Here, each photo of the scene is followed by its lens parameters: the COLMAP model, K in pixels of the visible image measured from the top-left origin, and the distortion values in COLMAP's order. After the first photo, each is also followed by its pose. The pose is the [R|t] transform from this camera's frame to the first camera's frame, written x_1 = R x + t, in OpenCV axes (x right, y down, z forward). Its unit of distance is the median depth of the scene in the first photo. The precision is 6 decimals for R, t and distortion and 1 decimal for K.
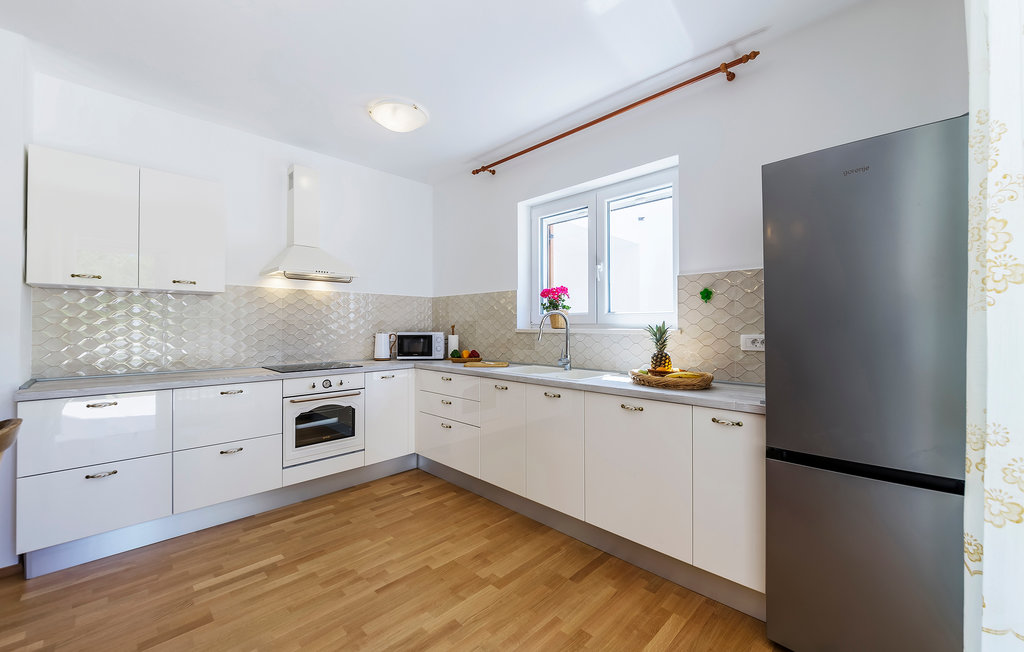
lens RADIAL K [[422.5, 0, 512.0], [0, 422.5, 326.0], [0, 0, 1]] dist [-0.000785, -0.000174]
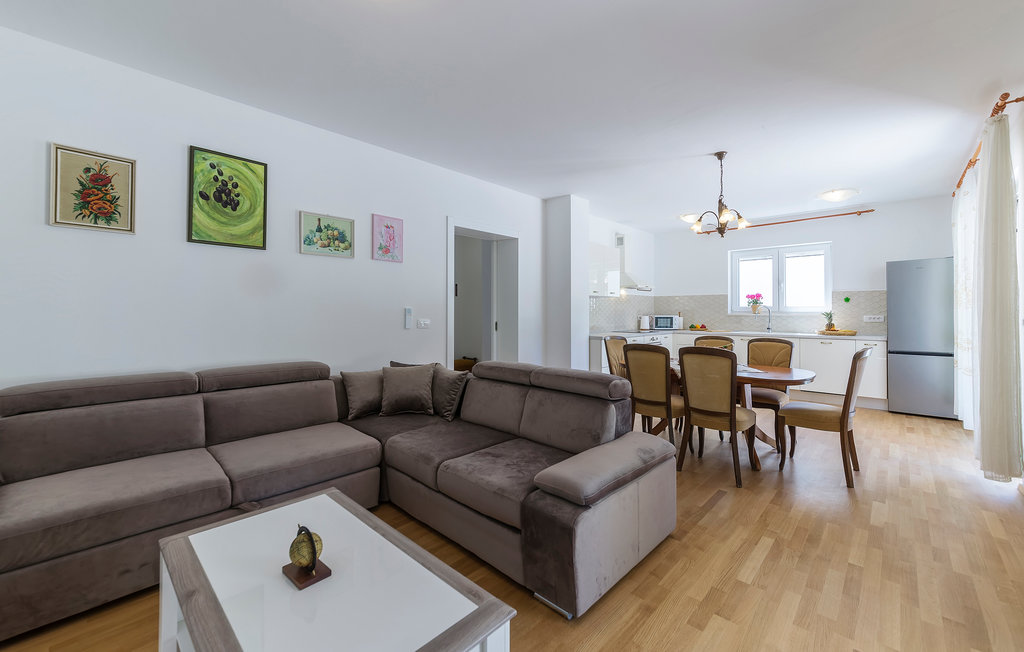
lens RADIAL K [[417.2, 0, 498.8], [0, 417.2, 306.5], [0, 0, 1]] dist [0.000863, 0.000378]
pose [[0.999993, 0.003408, -0.001319, -1.318586], [-0.003428, 0.999866, -0.015998, 0.009710], [0.001264, 0.016002, 0.999871, -1.213467]]
